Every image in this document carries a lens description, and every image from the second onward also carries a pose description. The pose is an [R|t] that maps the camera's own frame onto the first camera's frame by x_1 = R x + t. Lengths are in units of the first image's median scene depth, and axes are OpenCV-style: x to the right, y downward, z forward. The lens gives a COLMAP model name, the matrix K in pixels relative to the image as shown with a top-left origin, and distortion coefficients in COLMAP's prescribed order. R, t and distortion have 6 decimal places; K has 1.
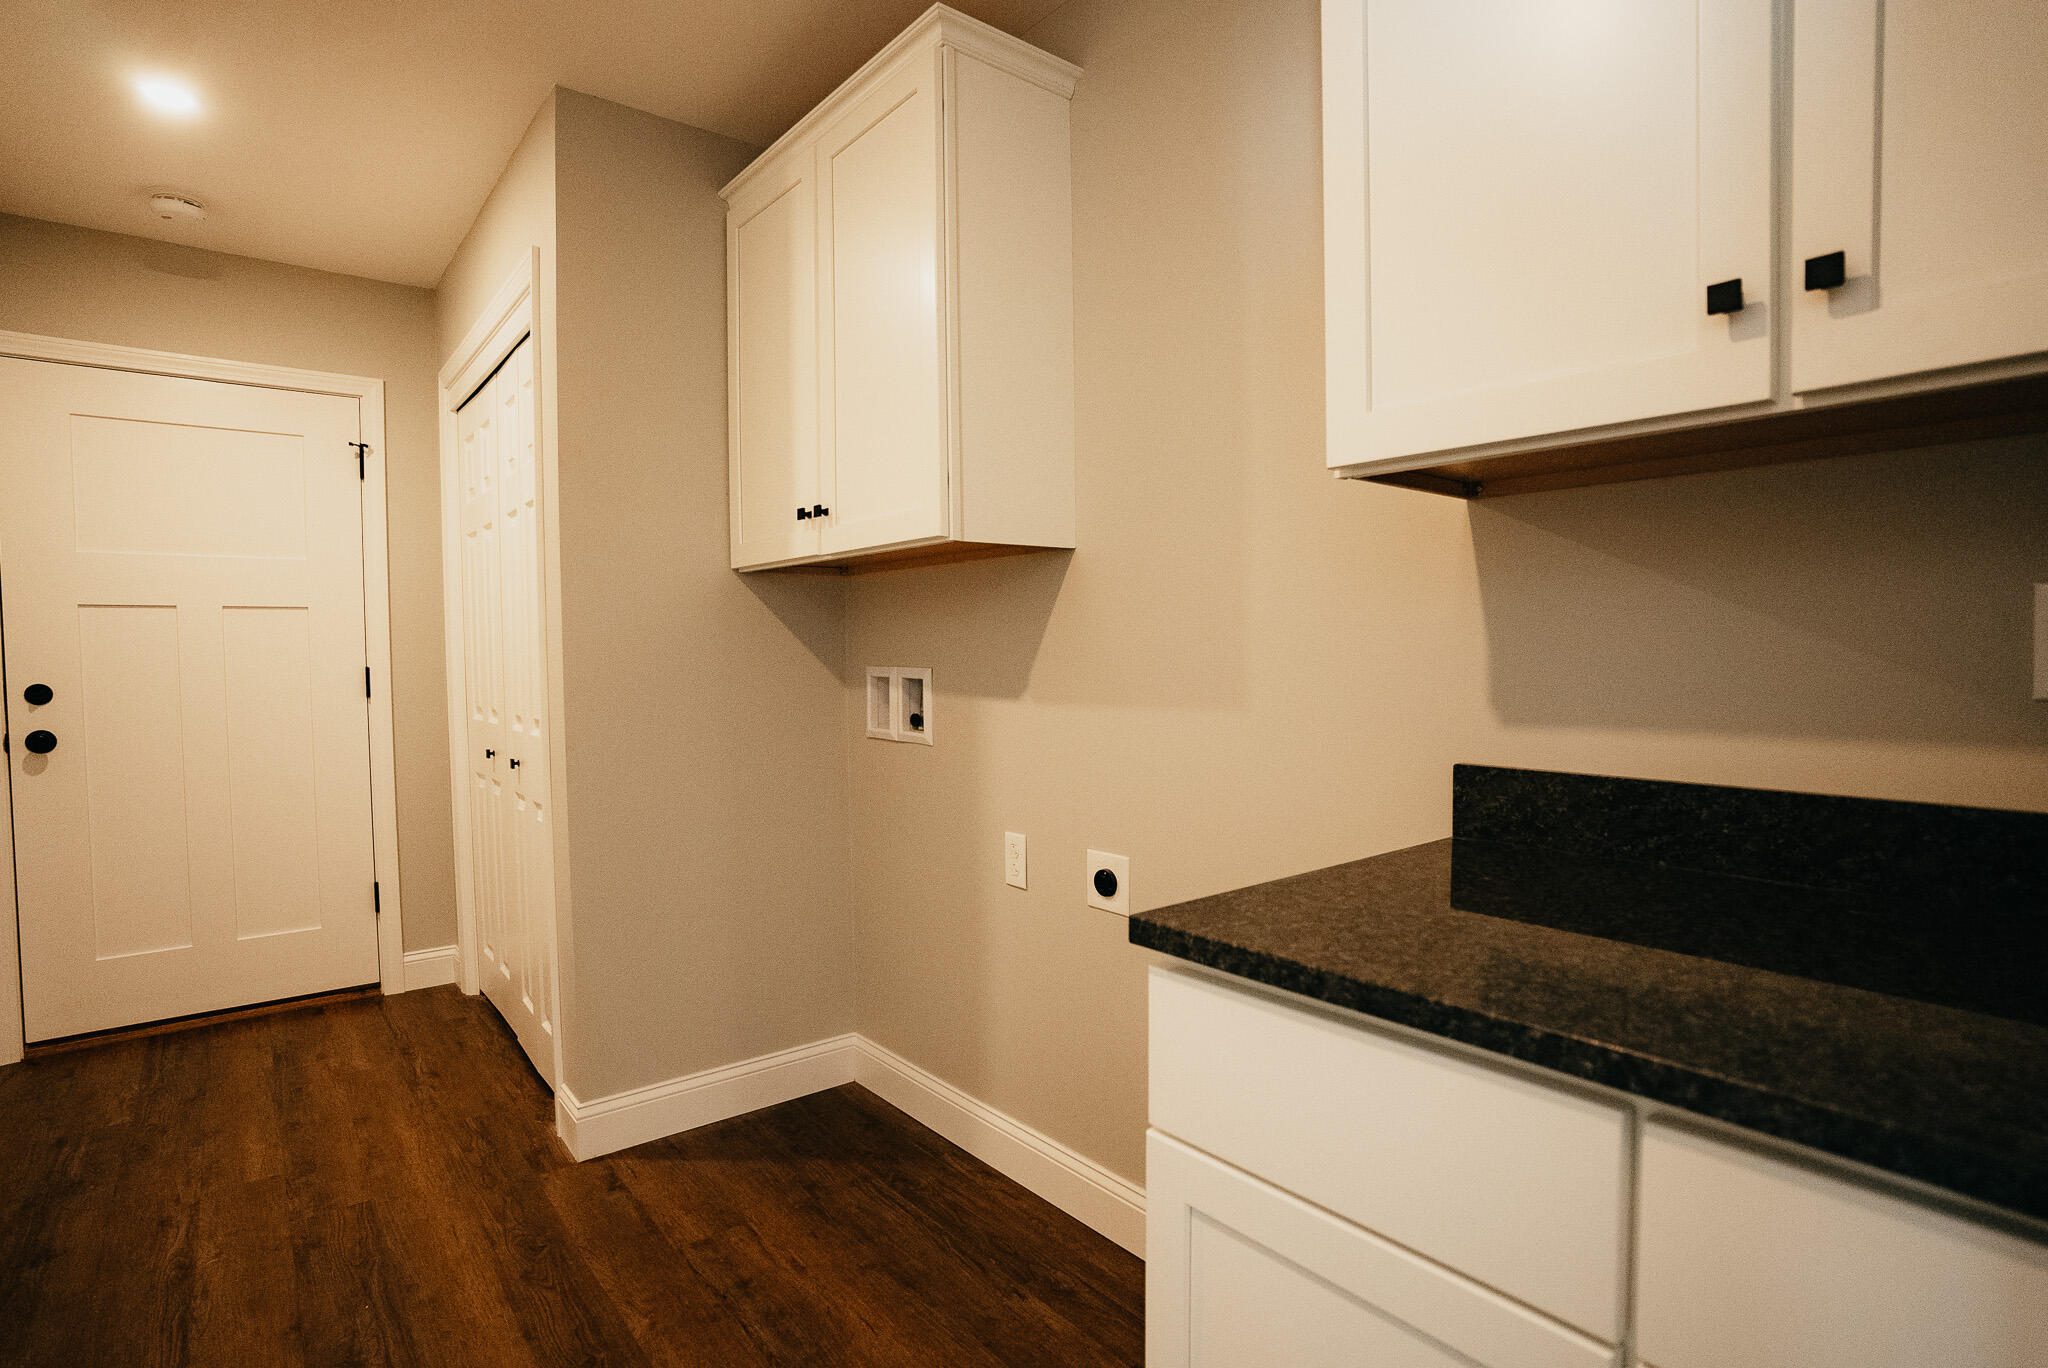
lens RADIAL K [[1049.0, 0, 1030.9], [0, 1049.0, 681.9], [0, 0, 1]] dist [-0.076285, 0.031507]
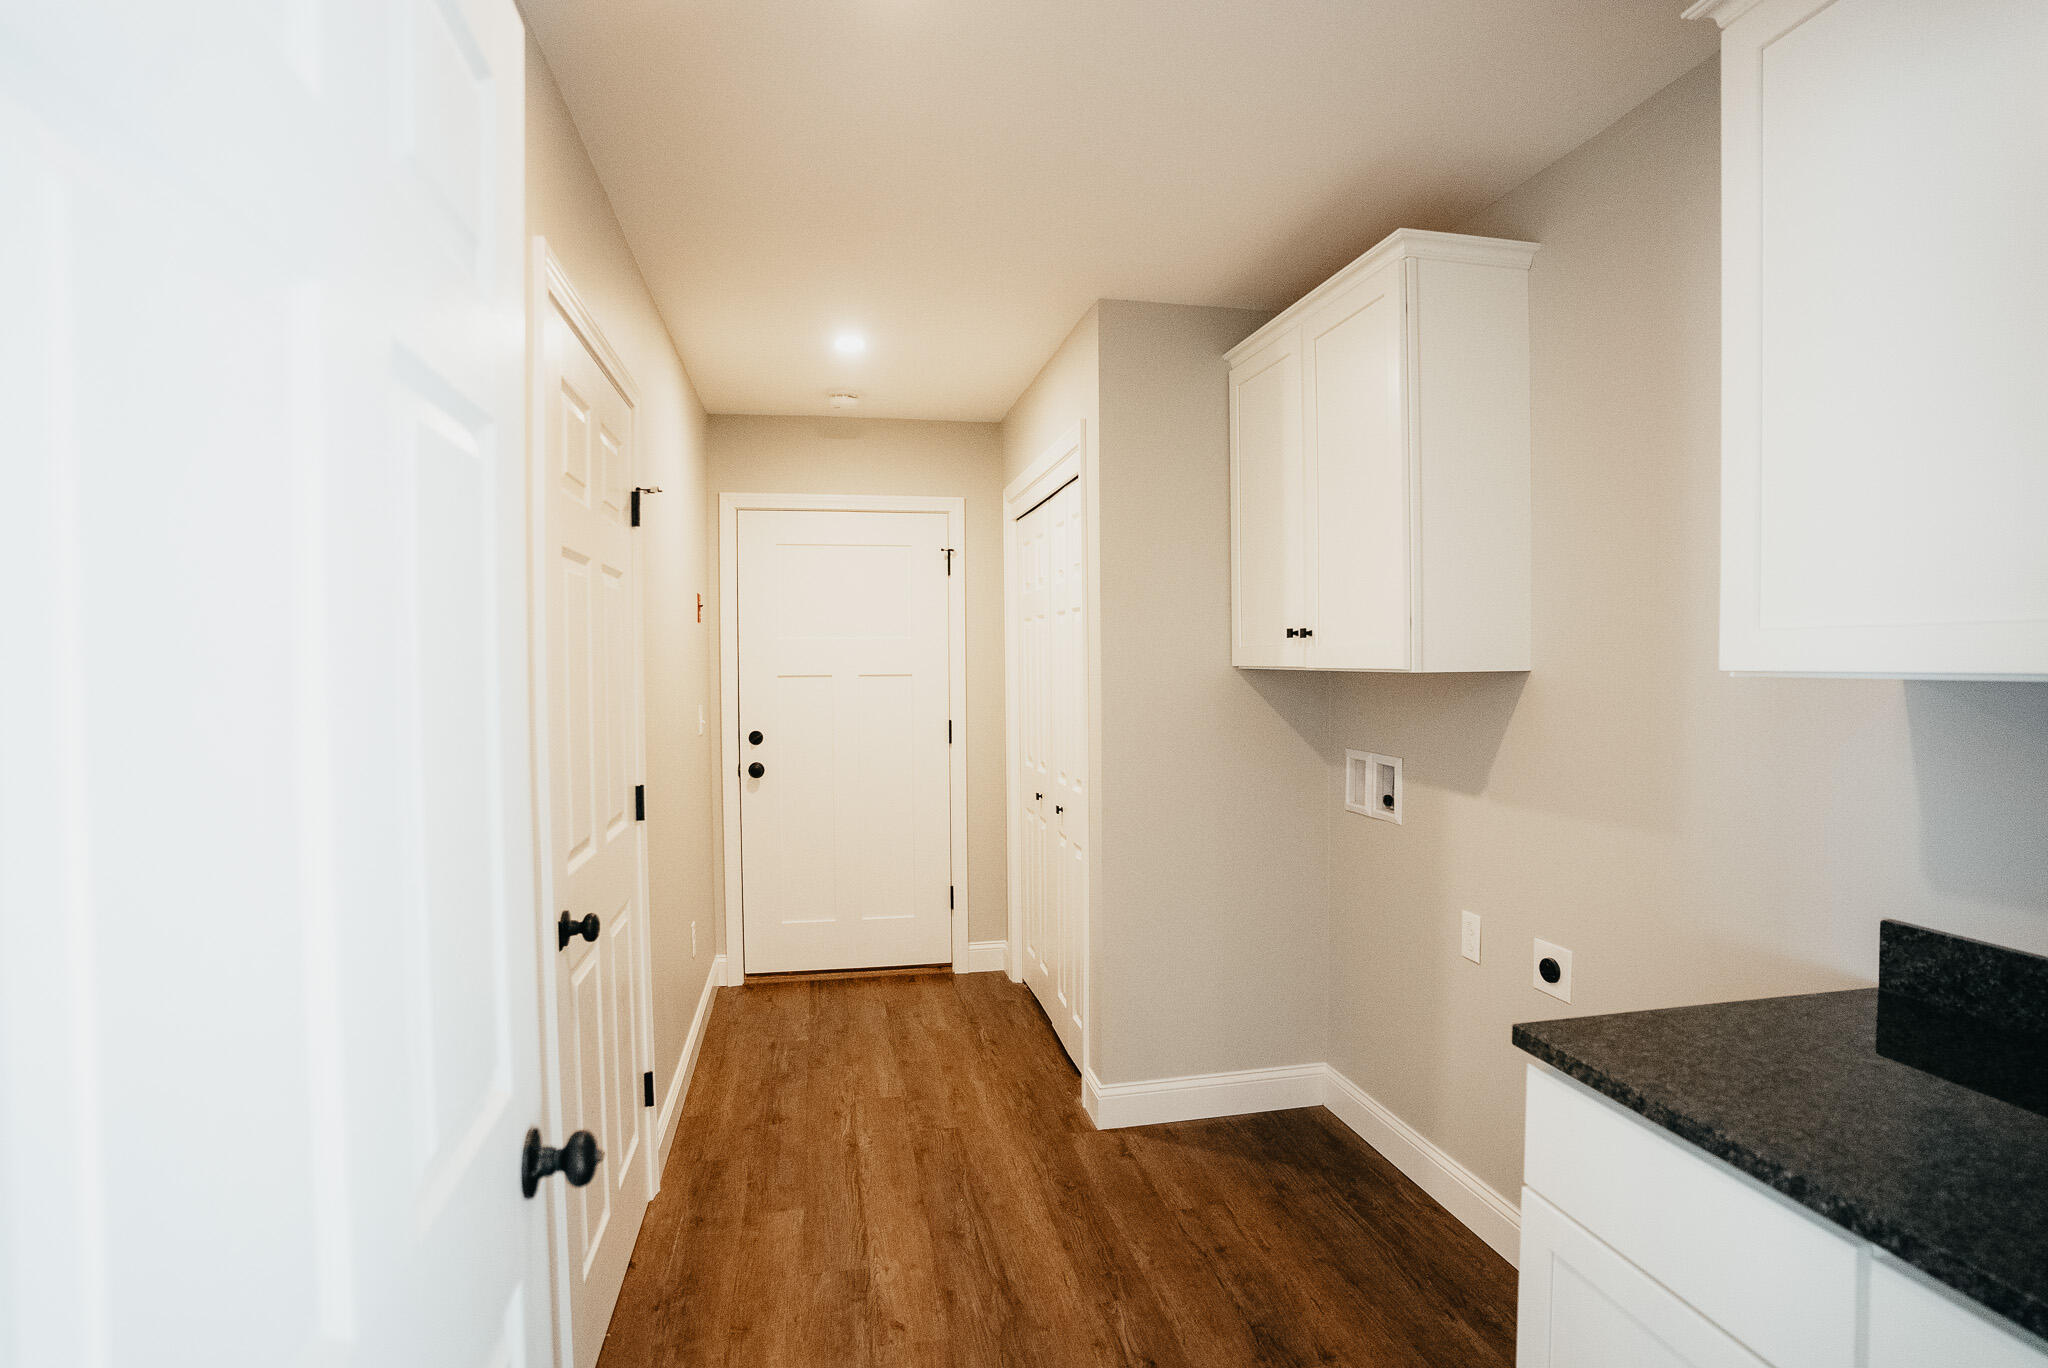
lens RADIAL K [[1049.0, 0, 1008.5], [0, 1049.0, 689.5], [0, 0, 1]] dist [-0.076285, 0.031507]
pose [[0.883101, 0.020607, -0.468730, 0.062432], [-0.020727, 0.999773, 0.004903, -0.096940], [0.468725, 0.005386, 0.883328, -0.228701]]
